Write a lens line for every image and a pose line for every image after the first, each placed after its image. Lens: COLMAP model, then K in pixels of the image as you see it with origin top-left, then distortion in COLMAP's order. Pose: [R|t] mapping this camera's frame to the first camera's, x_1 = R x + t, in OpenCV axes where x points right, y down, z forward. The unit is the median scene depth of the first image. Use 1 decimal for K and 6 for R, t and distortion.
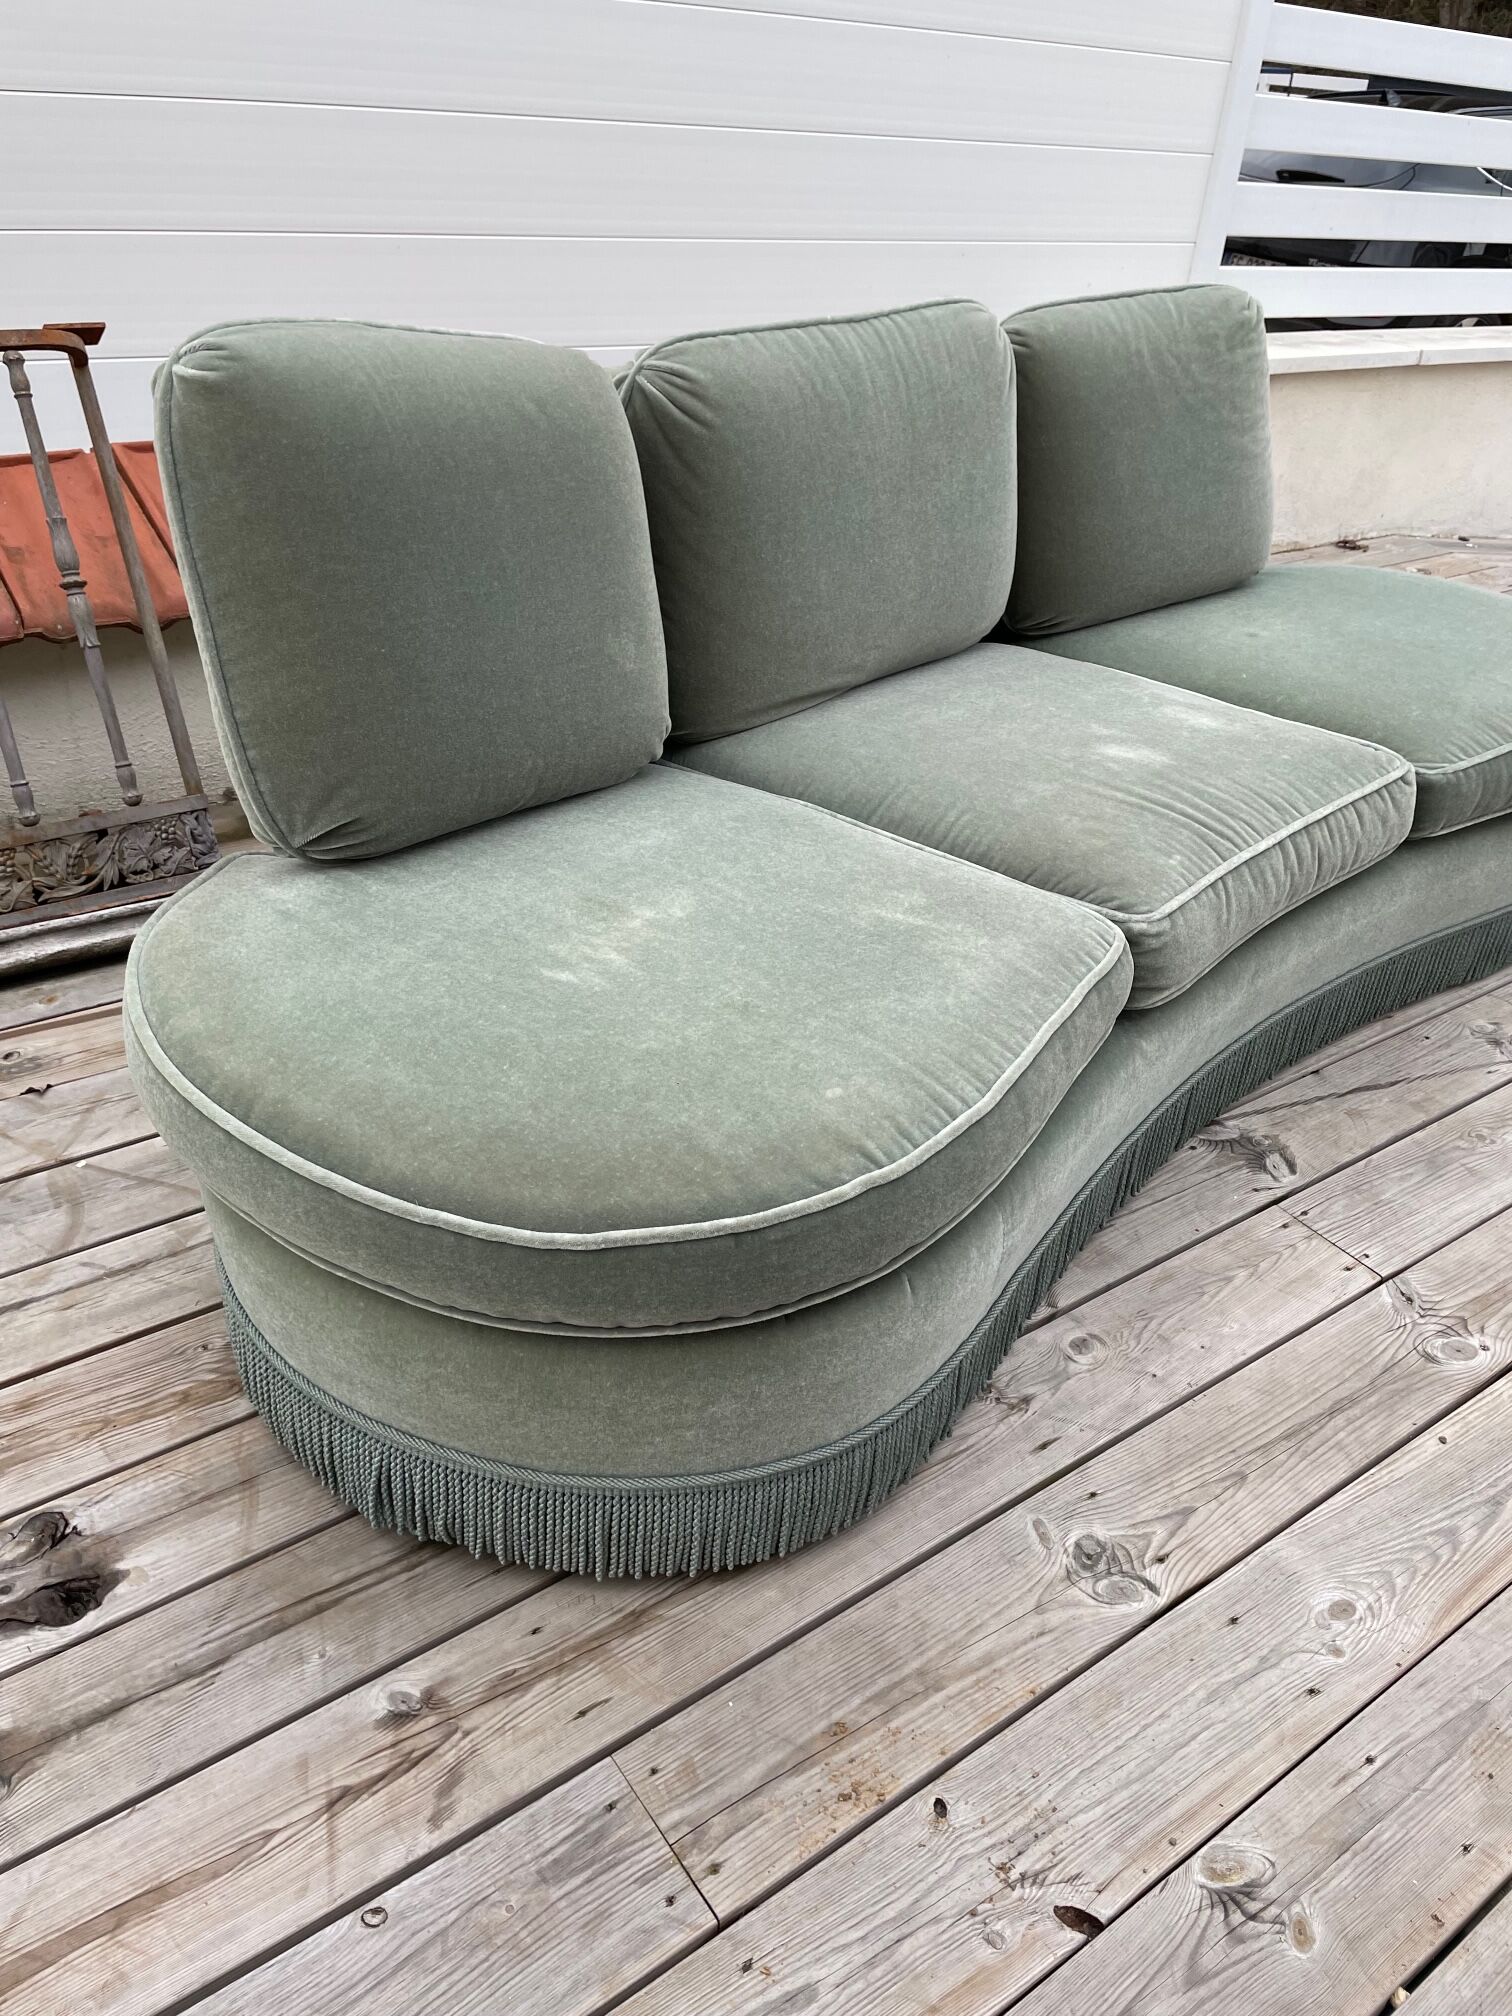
lens RADIAL K [[1528.8, 0, 770.0], [0, 1528.8, 993.0], [0, 0, 1]] dist [0.084671, -0.110966]
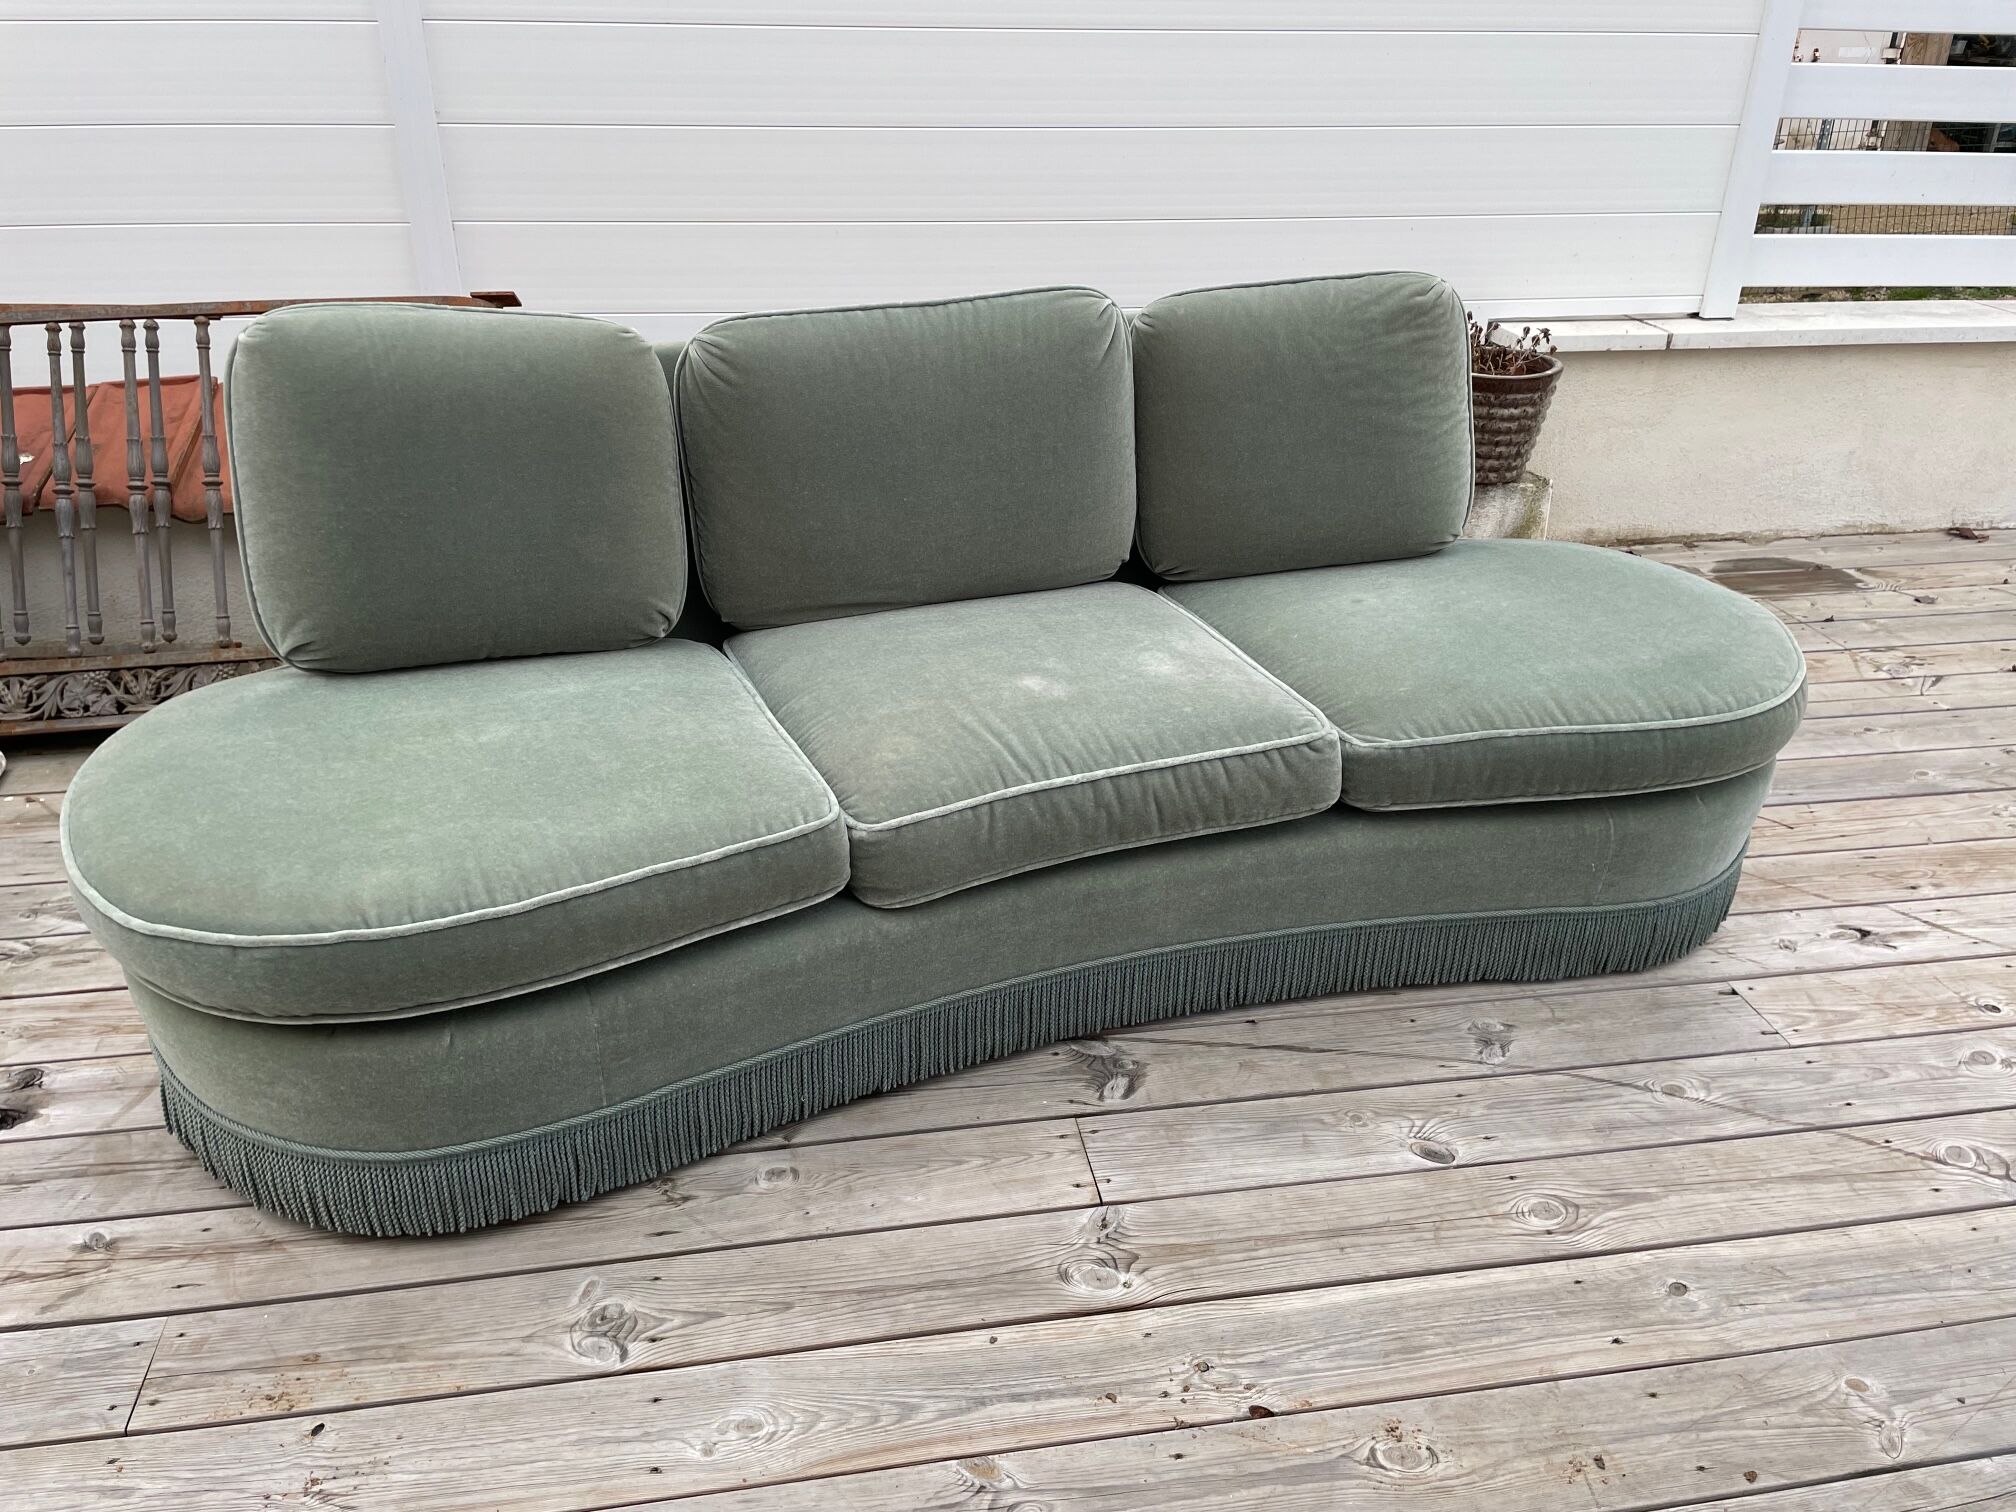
lens RADIAL K [[1528.8, 0, 991.4], [0, 1528.8, 737.4], [0, 0, 1]] dist [0.084671, -0.110966]
pose [[0.890720, 0.142480, -0.431646, 0.911748], [-0.187839, 0.980106, -0.064095, -0.052791], [0.413926, 0.138171, 0.899763, -0.010242]]
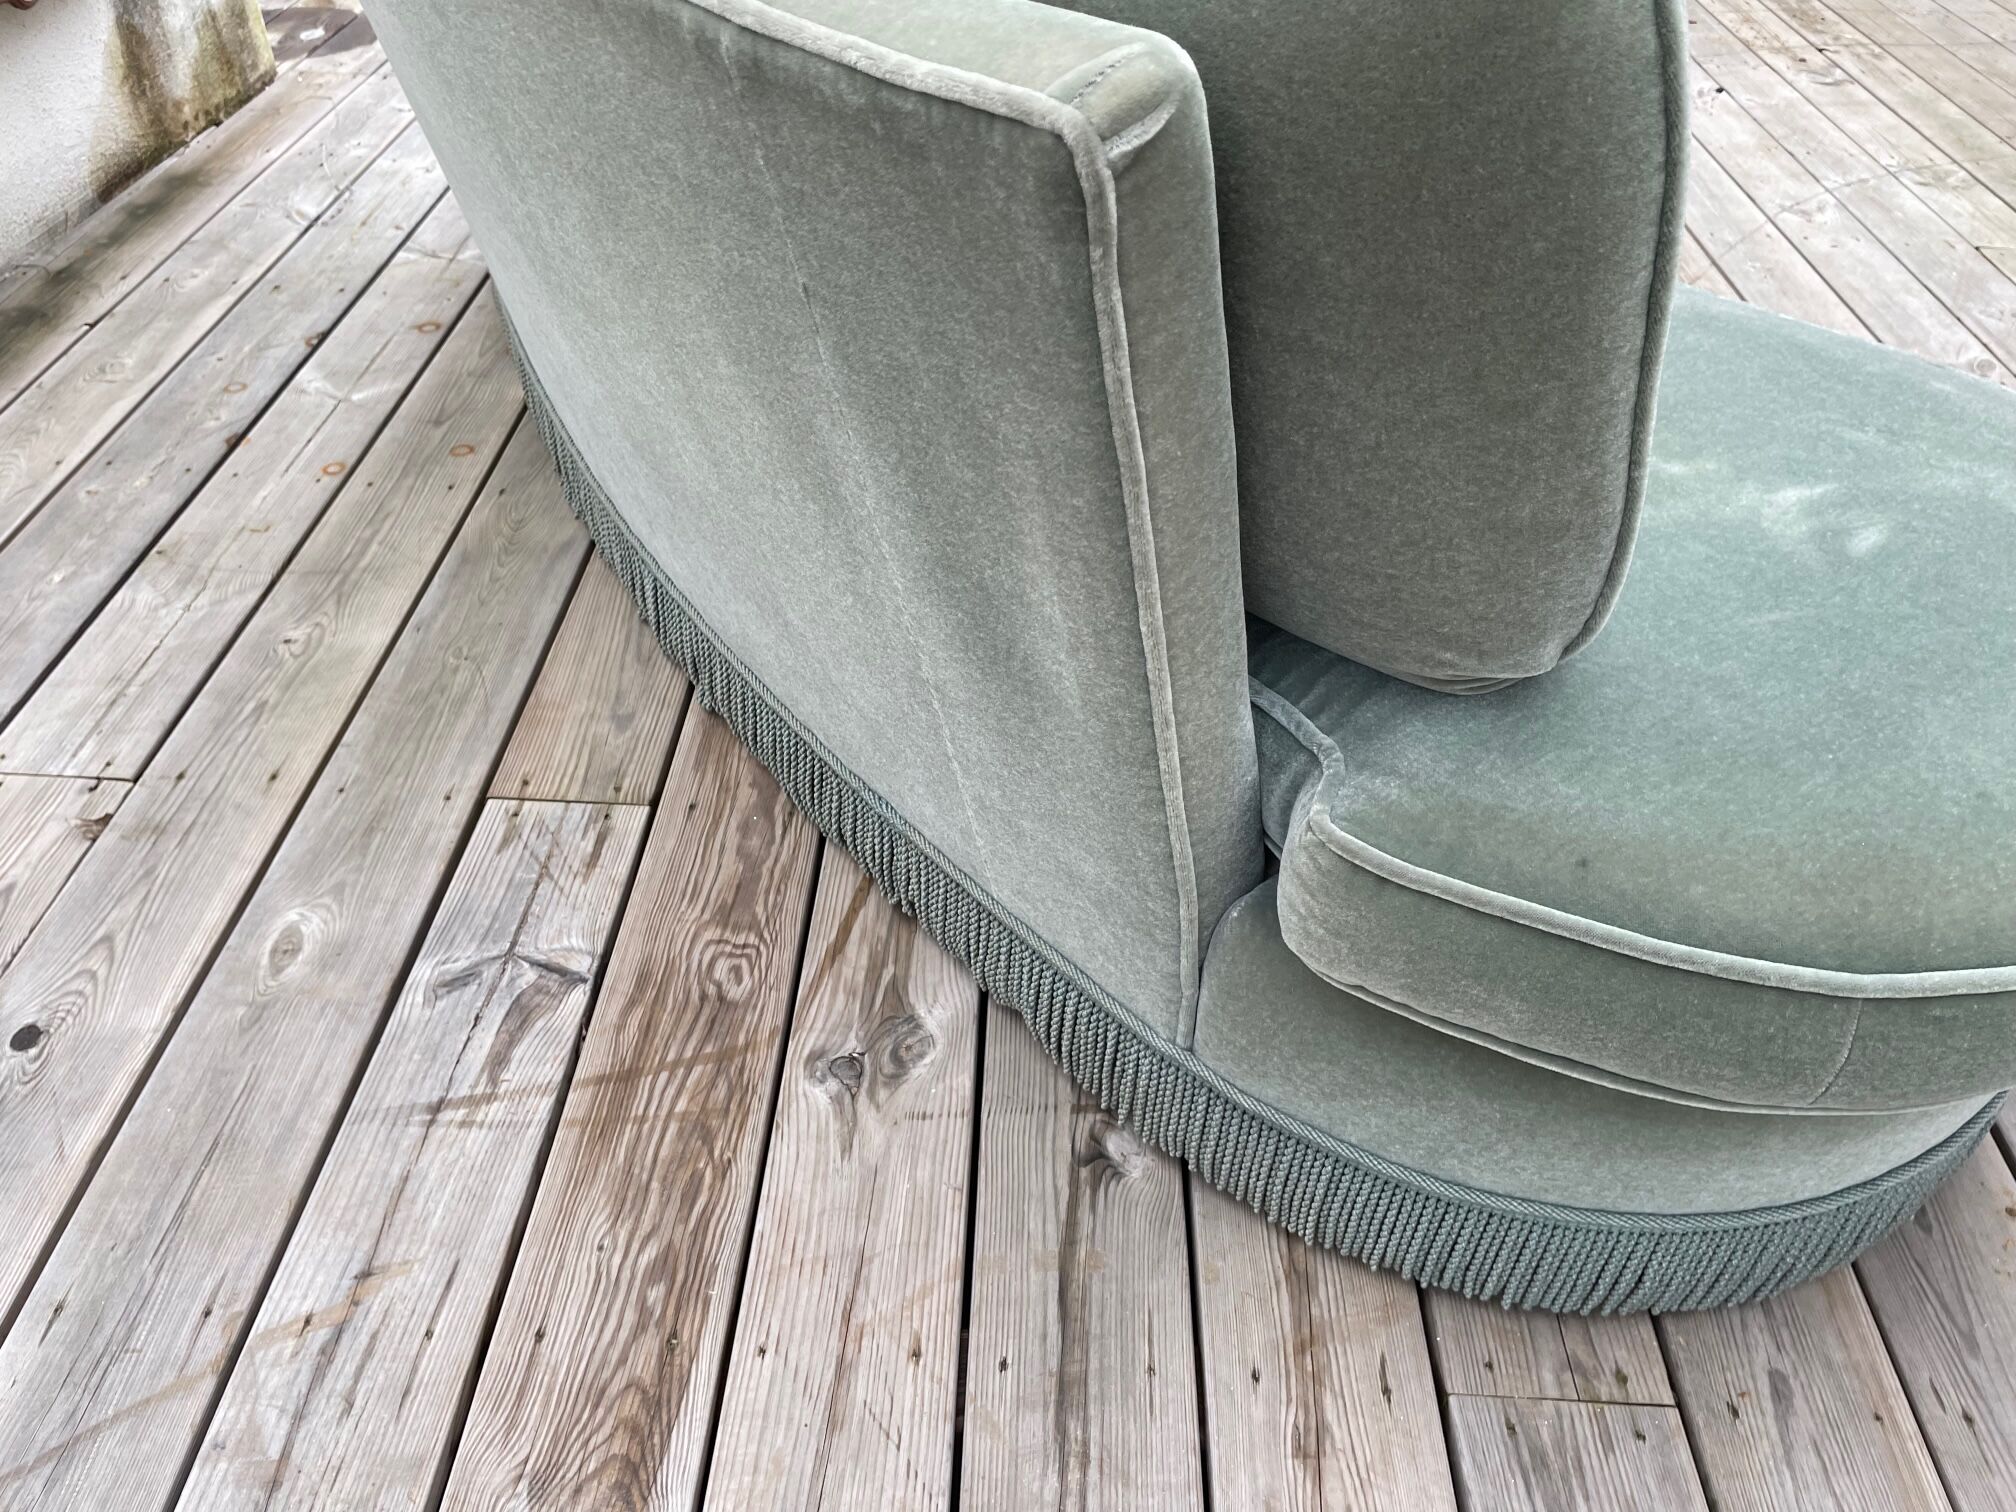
lens RADIAL K [[1528.8, 0, 1027.0], [0, 1528.8, 745.0], [0, 0, 1]] dist [0.084671, -0.110966]
pose [[0.615302, -0.542128, 0.572277, -0.455173], [0.417526, 0.839906, 0.346742, -0.164074], [-0.668637, 0.025589, 0.743148, 0.440817]]
